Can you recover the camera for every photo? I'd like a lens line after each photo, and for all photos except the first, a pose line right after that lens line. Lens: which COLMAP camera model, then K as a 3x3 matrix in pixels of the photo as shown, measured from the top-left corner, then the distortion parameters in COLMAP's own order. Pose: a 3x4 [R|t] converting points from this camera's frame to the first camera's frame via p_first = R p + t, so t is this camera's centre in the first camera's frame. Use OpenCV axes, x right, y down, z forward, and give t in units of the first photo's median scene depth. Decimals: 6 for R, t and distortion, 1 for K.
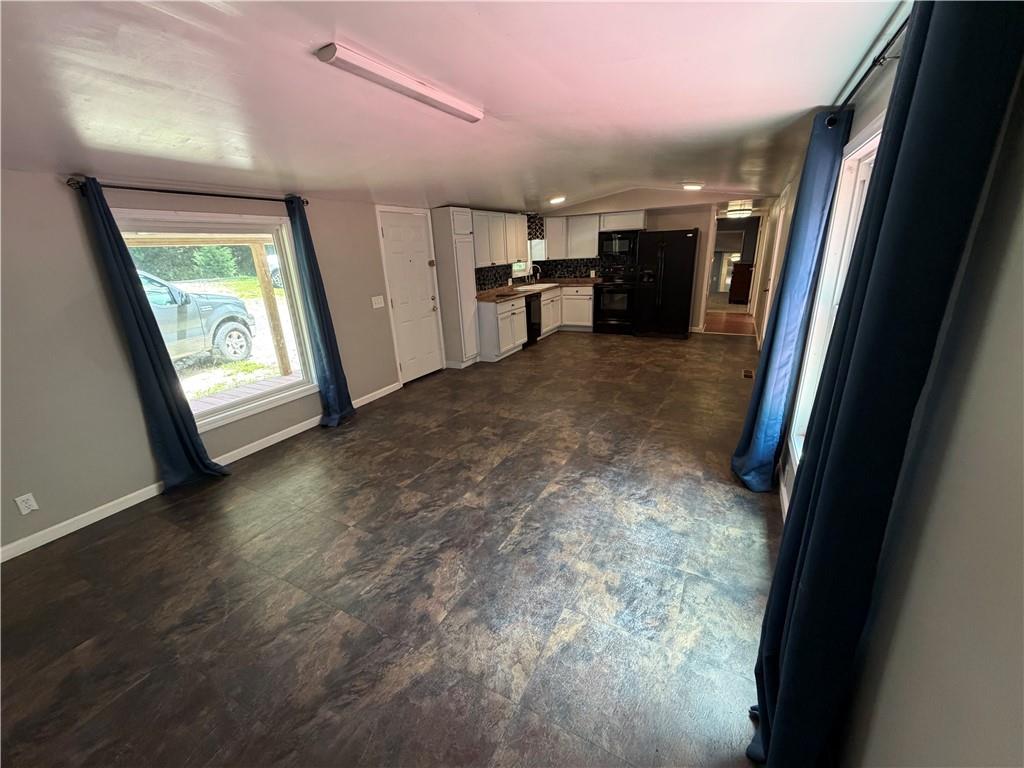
lens RADIAL K [[408.4, 0, 511.2], [0, 408.4, 390.0], [0, 0, 1]] dist [0.000920, 0.000025]
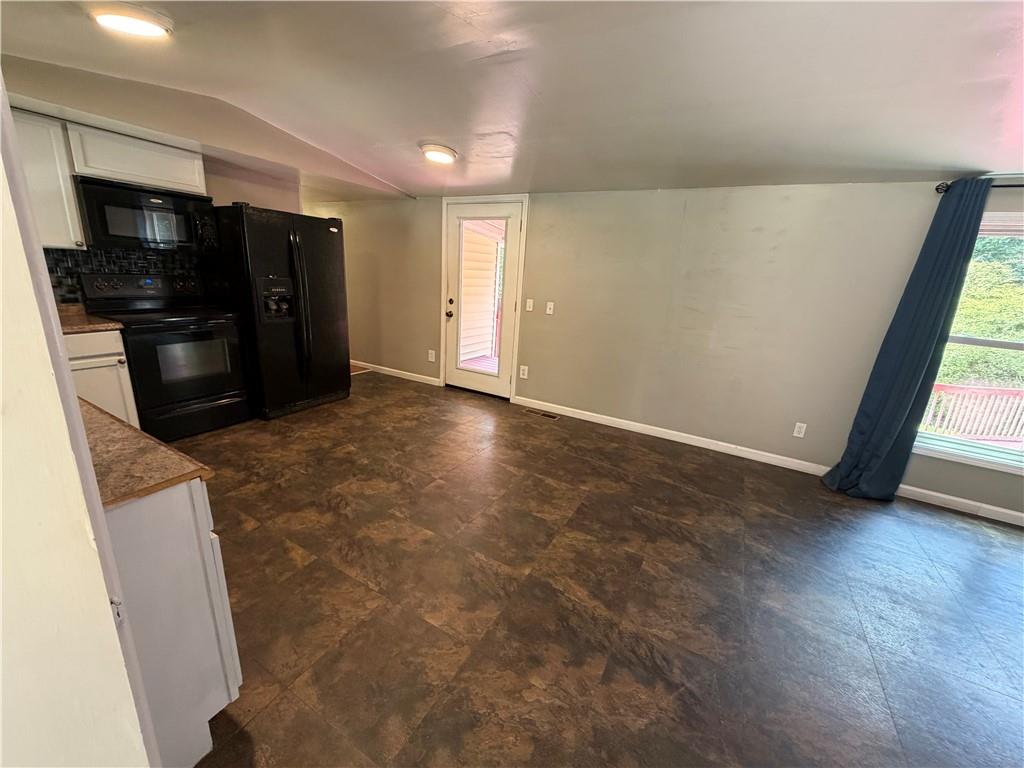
lens RADIAL K [[408.4, 0, 512.6], [0, 408.4, 383.9], [0, 0, 1]] dist [0.000920, 0.000025]
pose [[0.015363, -0.229612, 0.973161, -0.244075], [0.253898, 0.942271, 0.218316, -0.311077], [-0.967109, 0.243730, 0.072774, 1.019801]]
